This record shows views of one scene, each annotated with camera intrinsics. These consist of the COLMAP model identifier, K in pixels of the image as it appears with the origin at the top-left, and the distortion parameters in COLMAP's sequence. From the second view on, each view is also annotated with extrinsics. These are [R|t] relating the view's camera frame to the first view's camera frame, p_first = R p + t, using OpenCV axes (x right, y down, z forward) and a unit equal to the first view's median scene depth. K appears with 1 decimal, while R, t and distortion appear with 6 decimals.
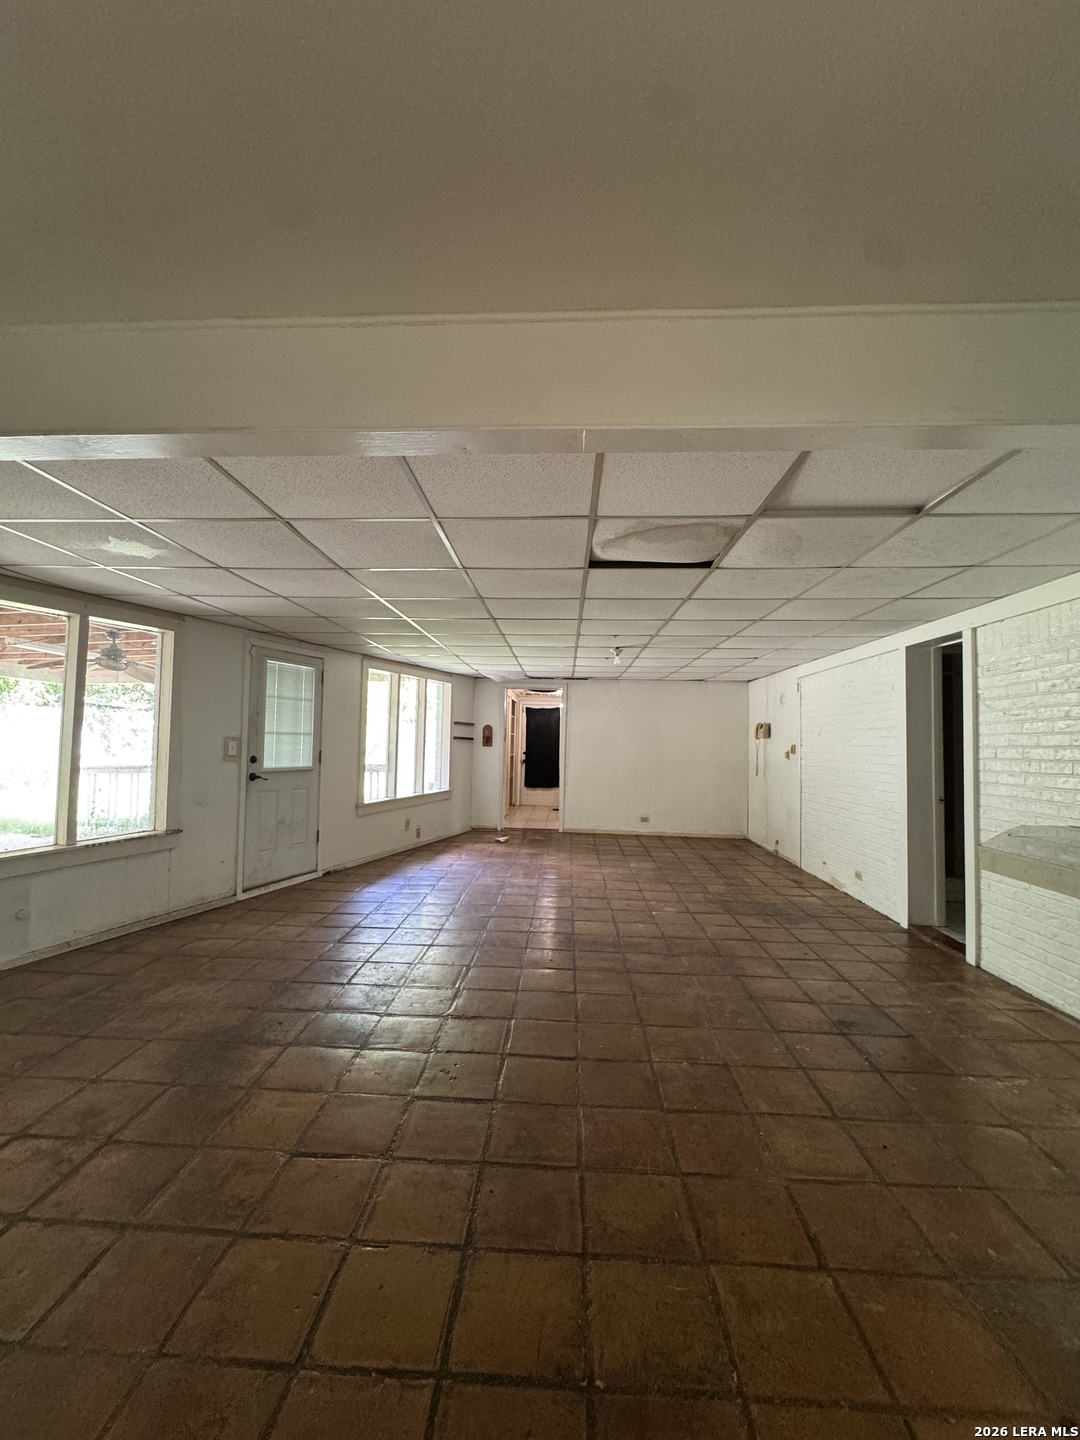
lens RADIAL K [[580.0, 0, 540.7], [0, 580.0, 721.5], [0, 0, 1]] dist [-0.001514, -0.000128]
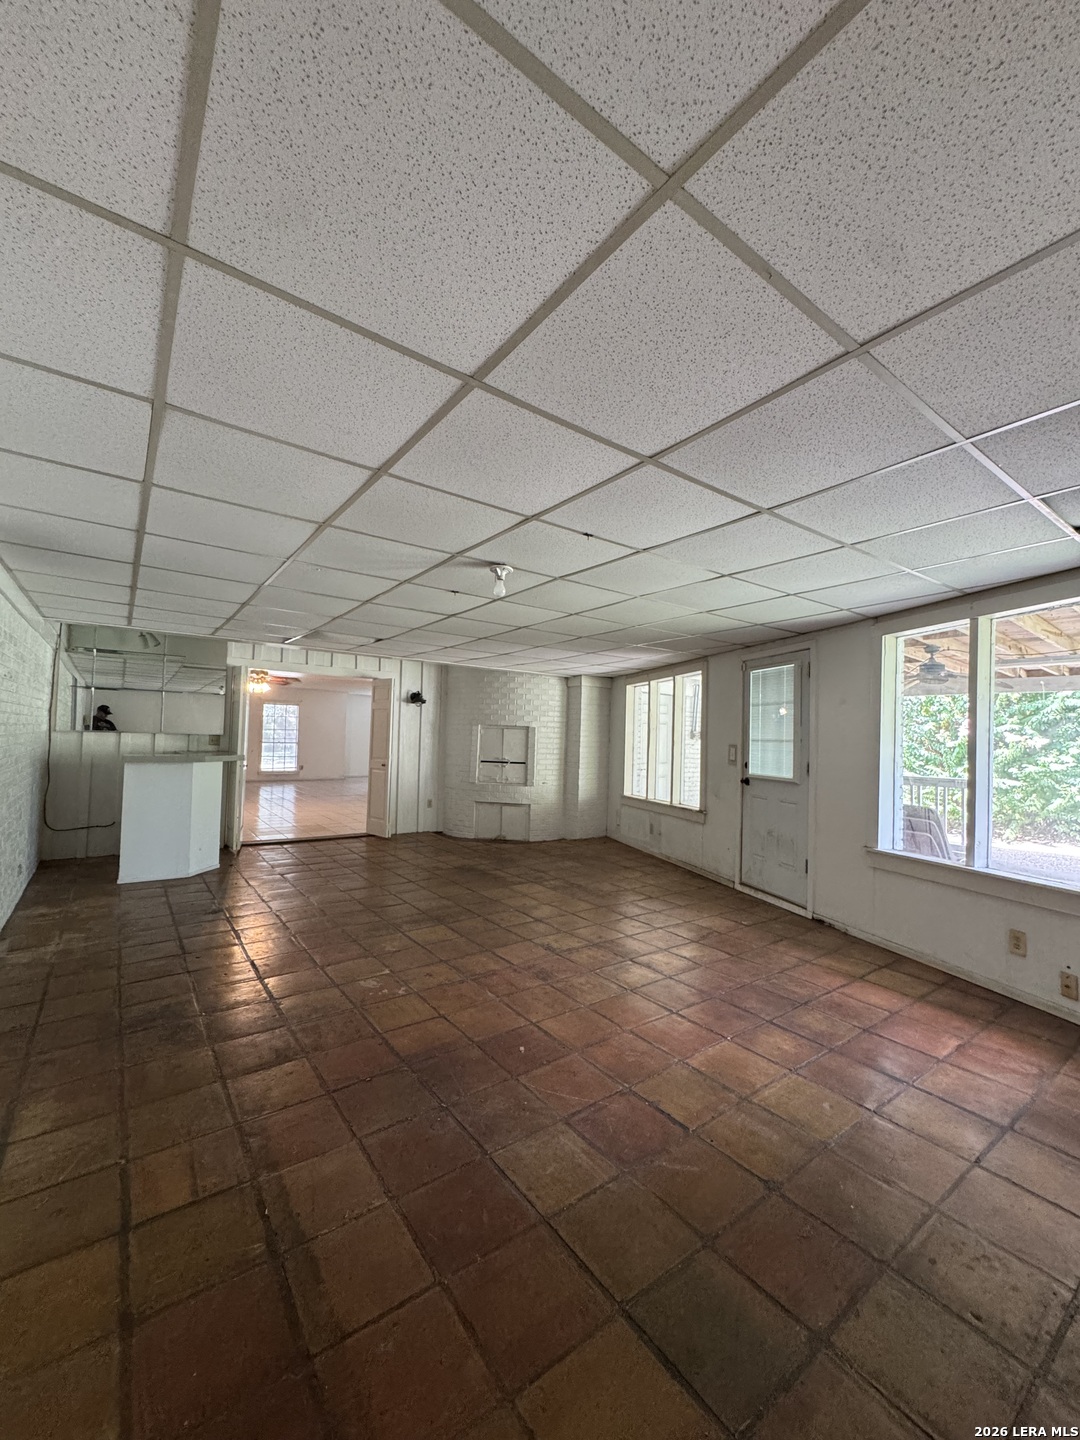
lens RADIAL K [[580.0, 0, 540.7], [0, 580.0, 721.5], [0, 0, 1]] dist [-0.001514, -0.000128]
pose [[-0.778105, -0.054980, -0.625724, 0.471801], [-0.015115, 0.997512, -0.068852, 0.061780], [0.627953, -0.044116, -0.777000, 1.548338]]
